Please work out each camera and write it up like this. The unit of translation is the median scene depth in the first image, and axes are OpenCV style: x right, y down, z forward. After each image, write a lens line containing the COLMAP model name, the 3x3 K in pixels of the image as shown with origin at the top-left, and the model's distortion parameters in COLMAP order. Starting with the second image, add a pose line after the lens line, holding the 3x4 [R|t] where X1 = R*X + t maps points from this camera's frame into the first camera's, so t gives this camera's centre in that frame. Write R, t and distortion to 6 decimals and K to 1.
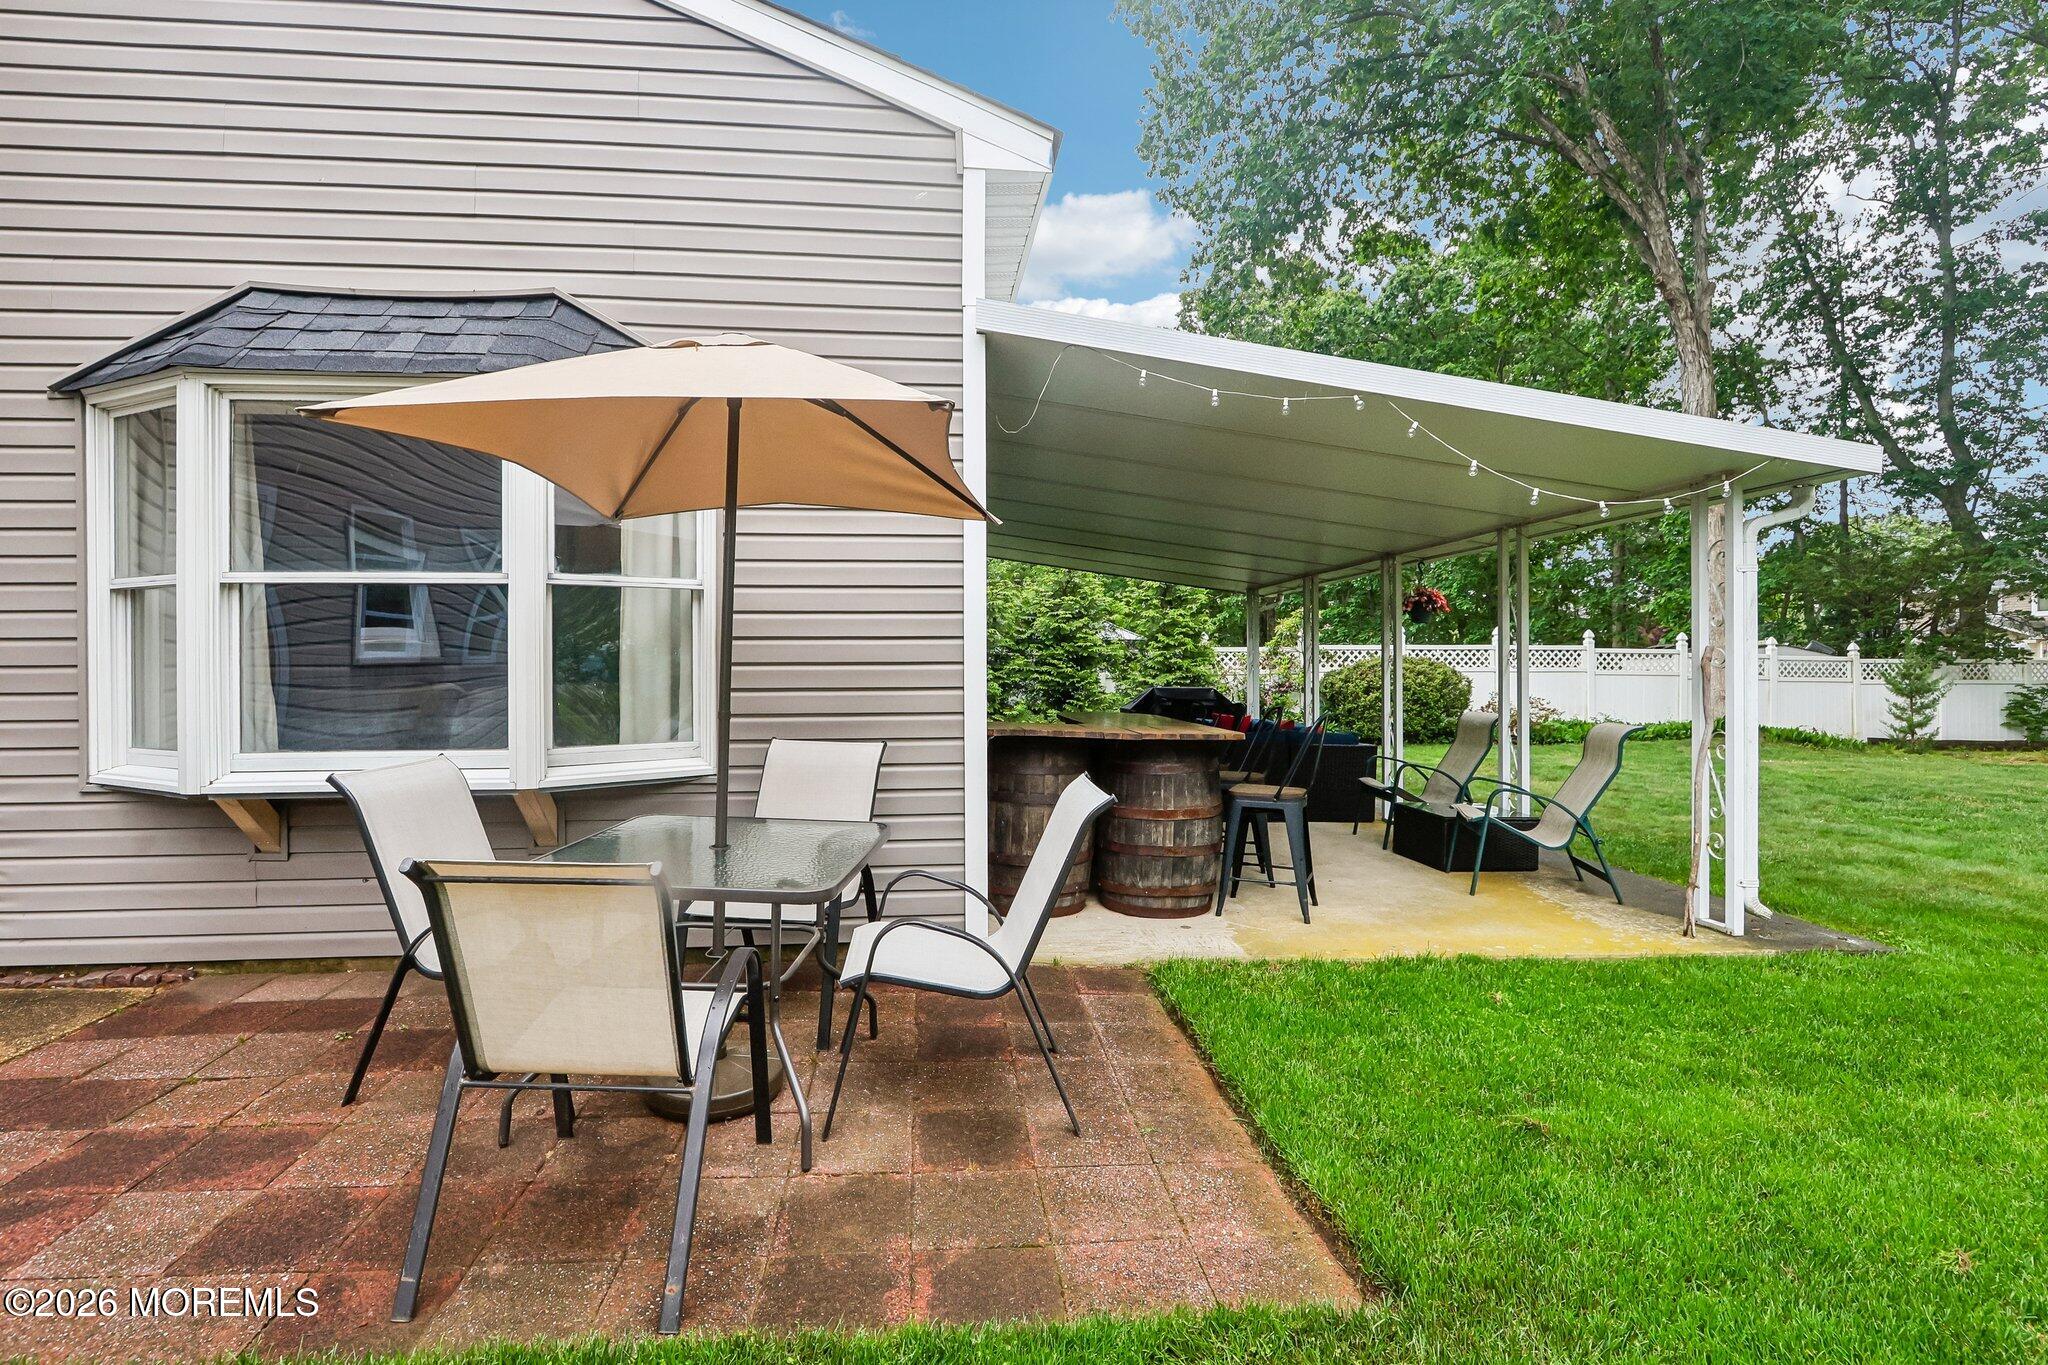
lens RADIAL K [[955.5, 0, 1022.1], [0, 955.5, 674.8], [0, 0, 1]] dist [-0.001321, 0.000032]
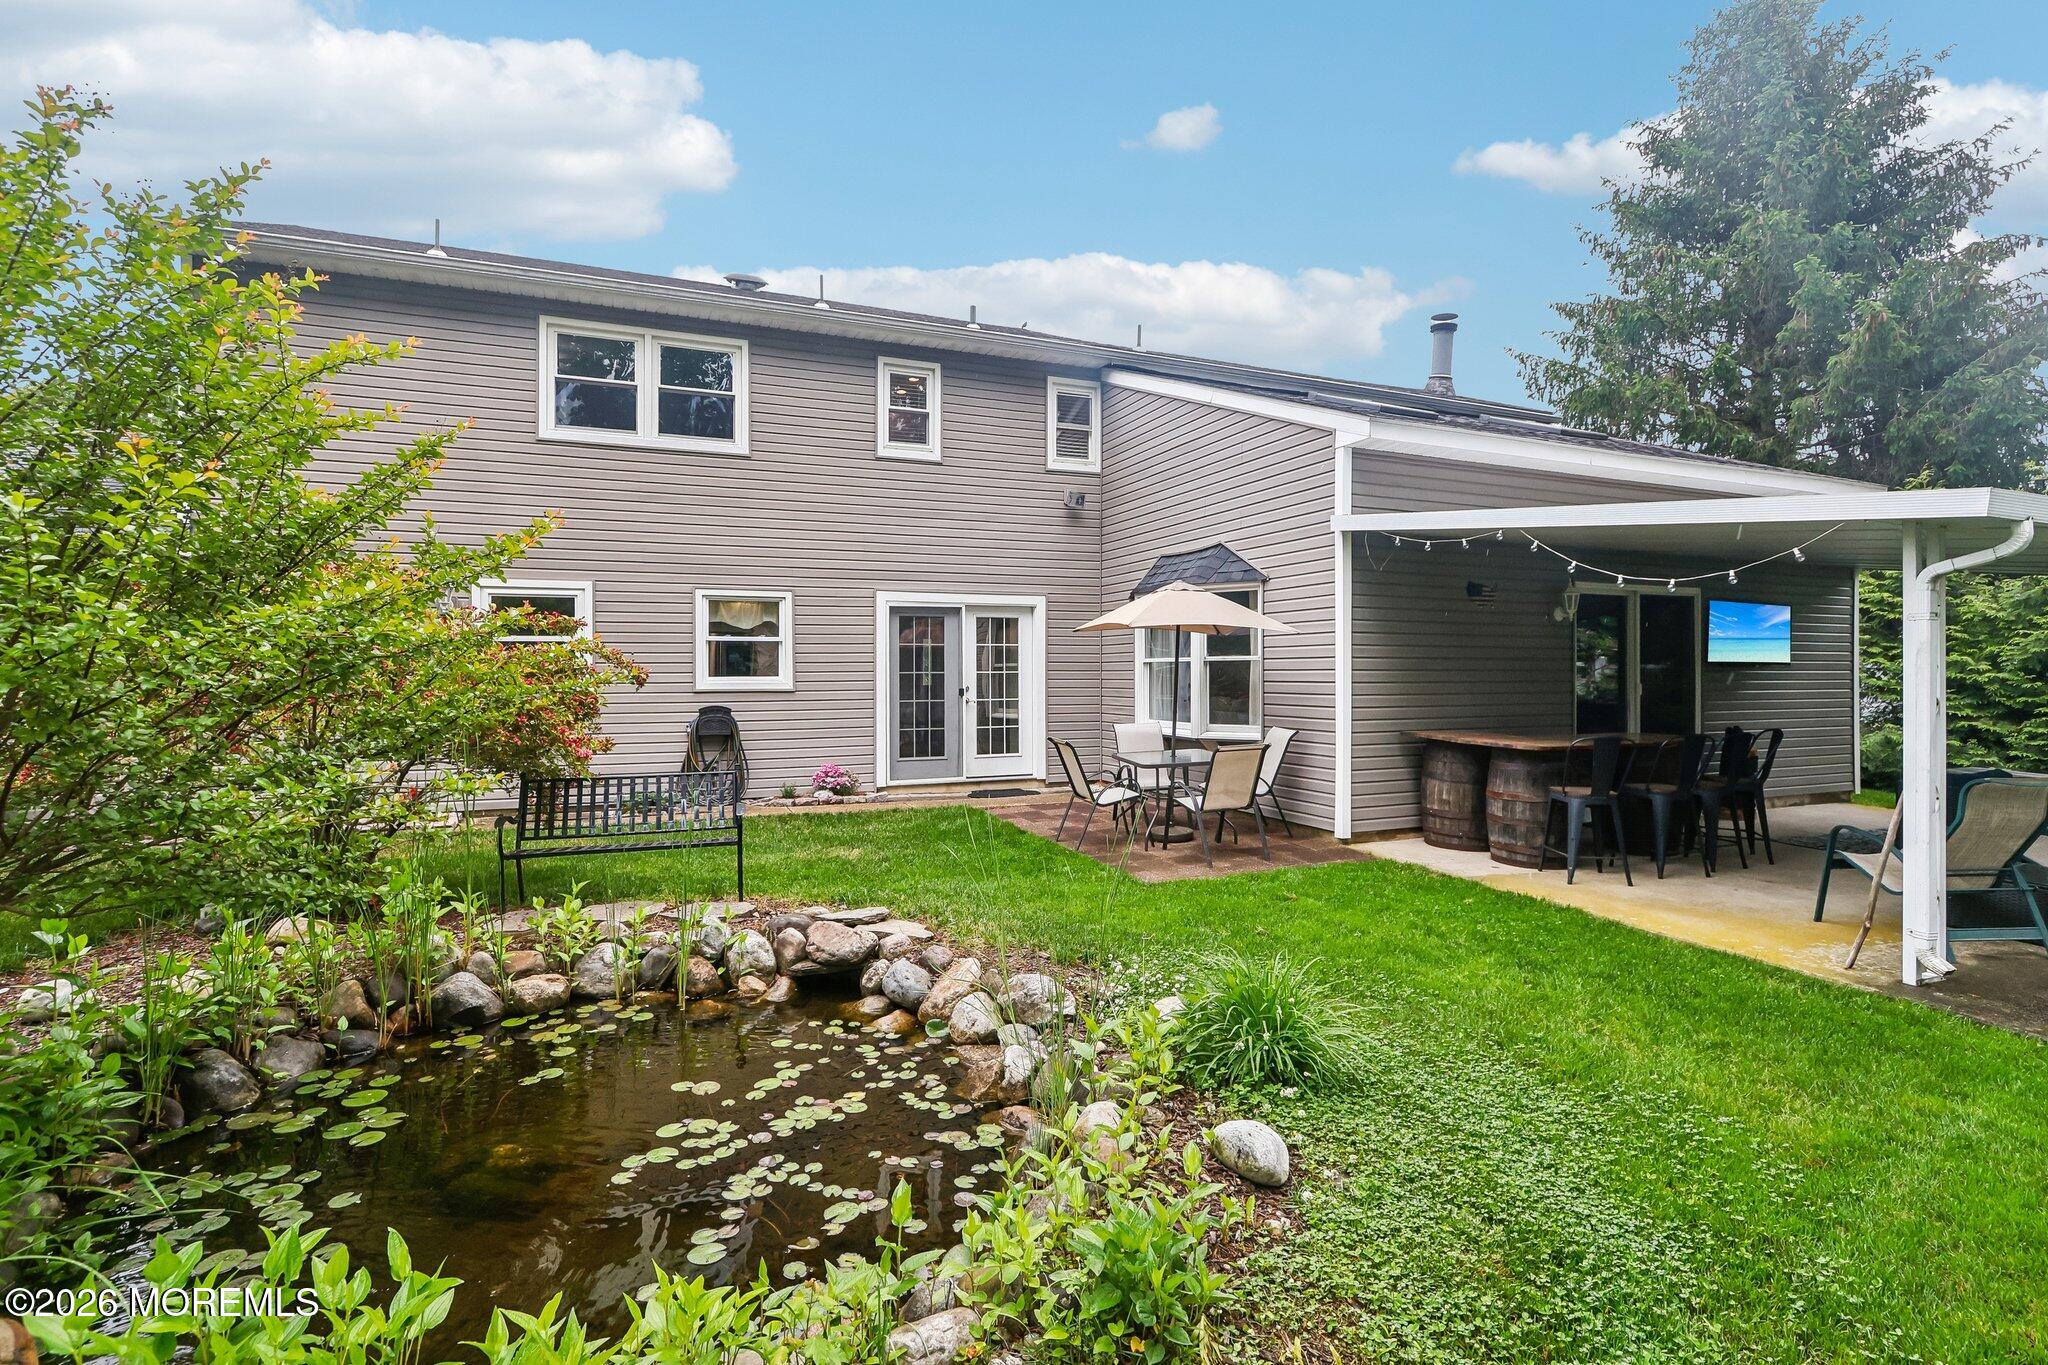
lens RADIAL K [[955.5, 0, 1022.9], [0, 955.5, 675.3], [0, 0, 1]] dist [-0.001321, 0.000032]
pose [[0.307832, 0.002604, -0.951437, 1.716118], [-0.007450, 0.999972, 0.000326, -0.050868], [0.951412, 0.006988, 0.307842, -0.250237]]
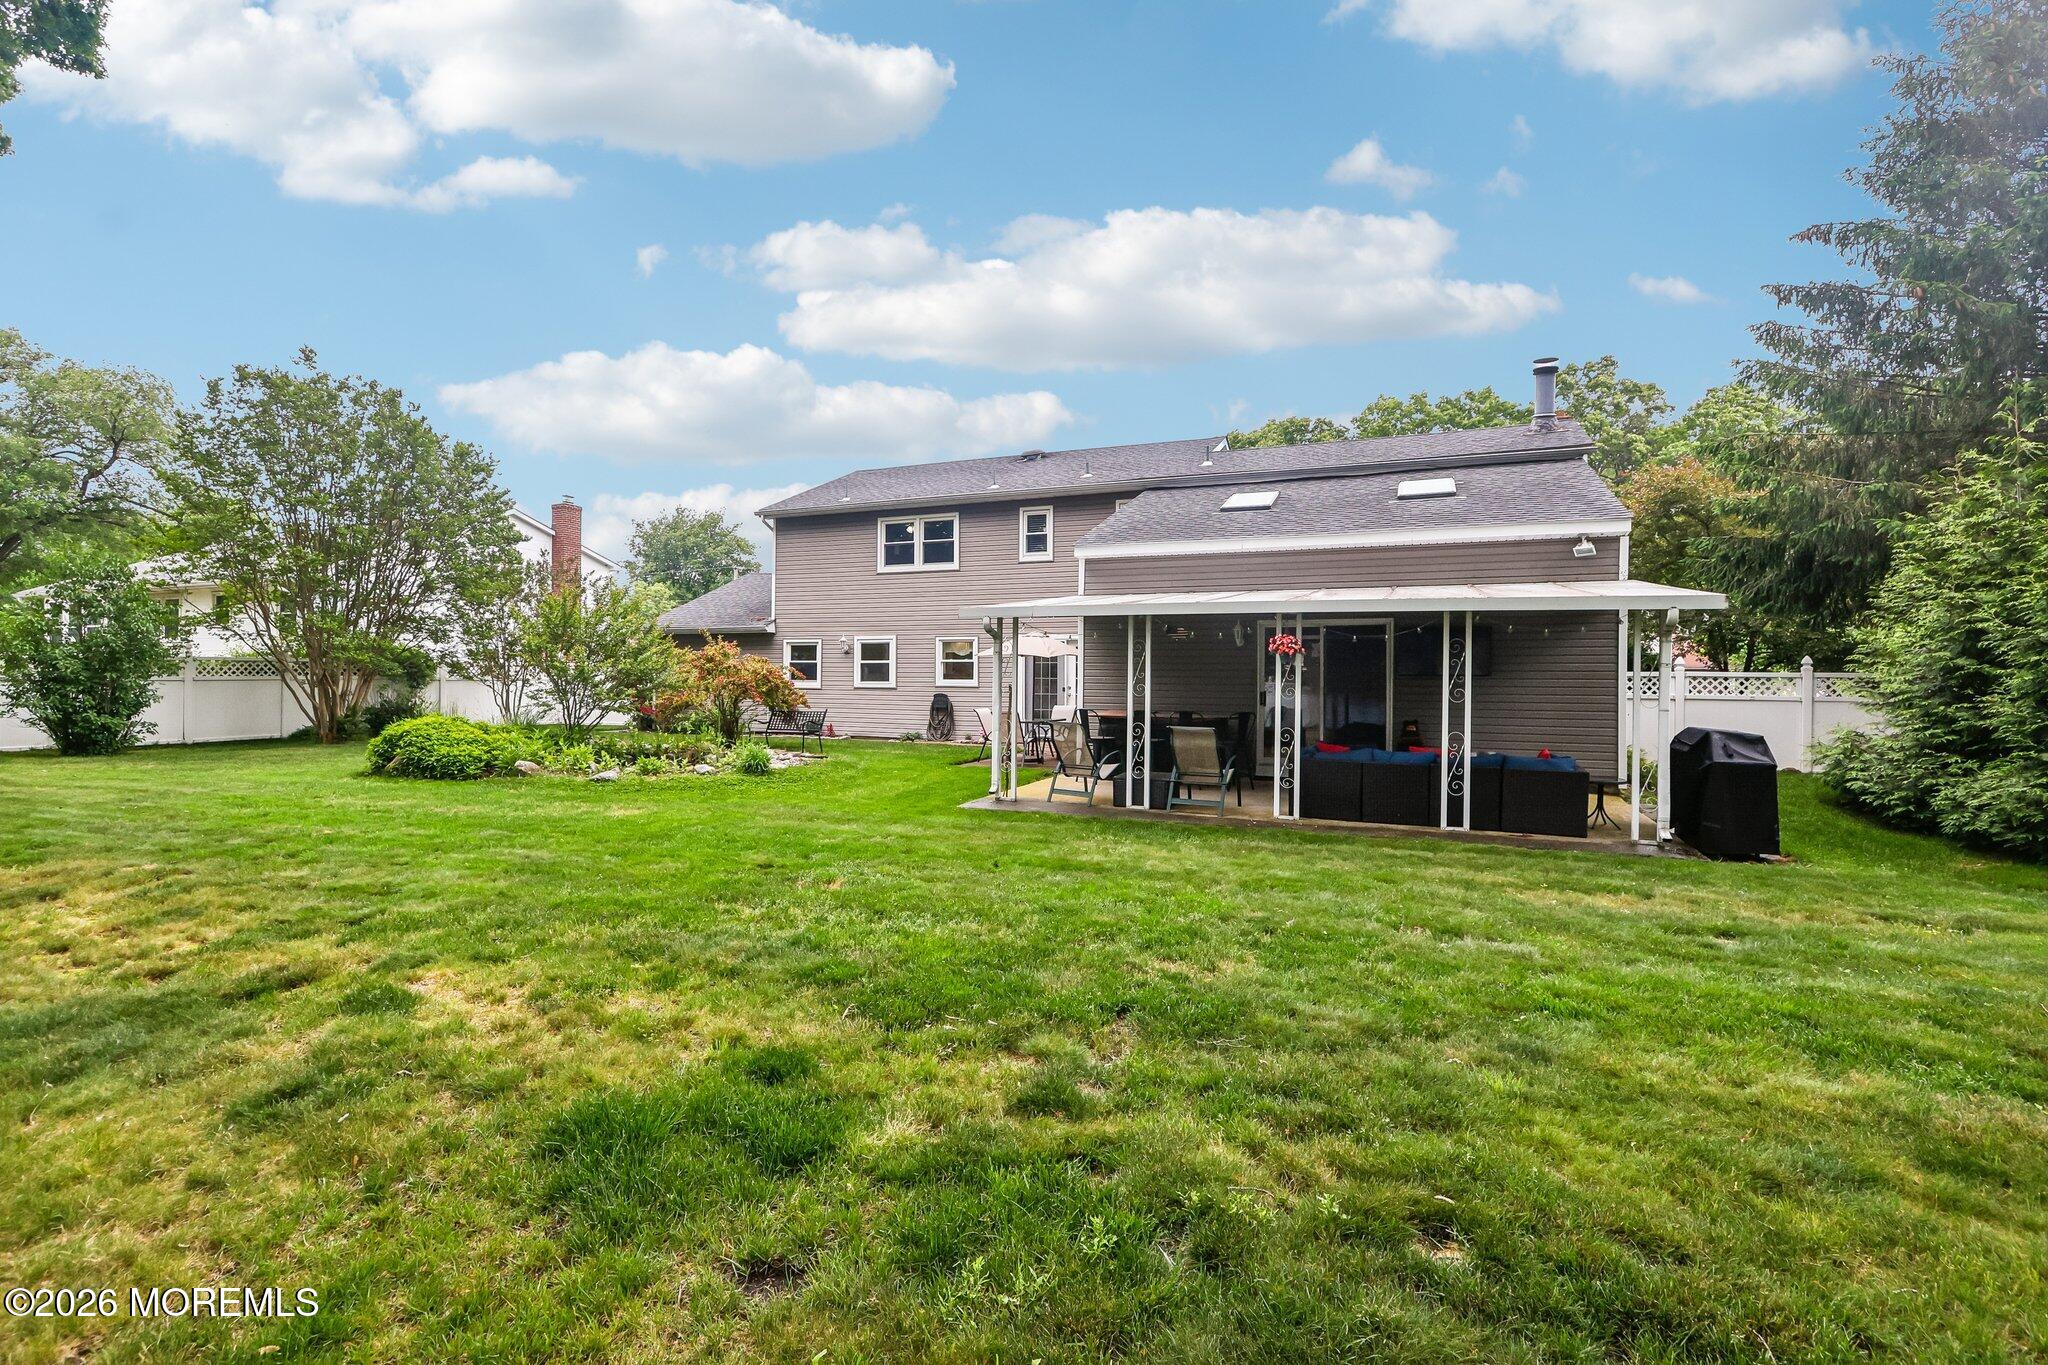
lens RADIAL K [[955.5, 0, 1019.1], [0, 955.5, 679.7], [0, 0, 1]] dist [-0.001321, 0.000032]
pose [[-0.470589, 0.005449, -0.882336, 3.474525], [-0.014004, 0.999809, 0.013644, -0.117368], [0.882242, 0.018777, -0.470422, 2.619730]]
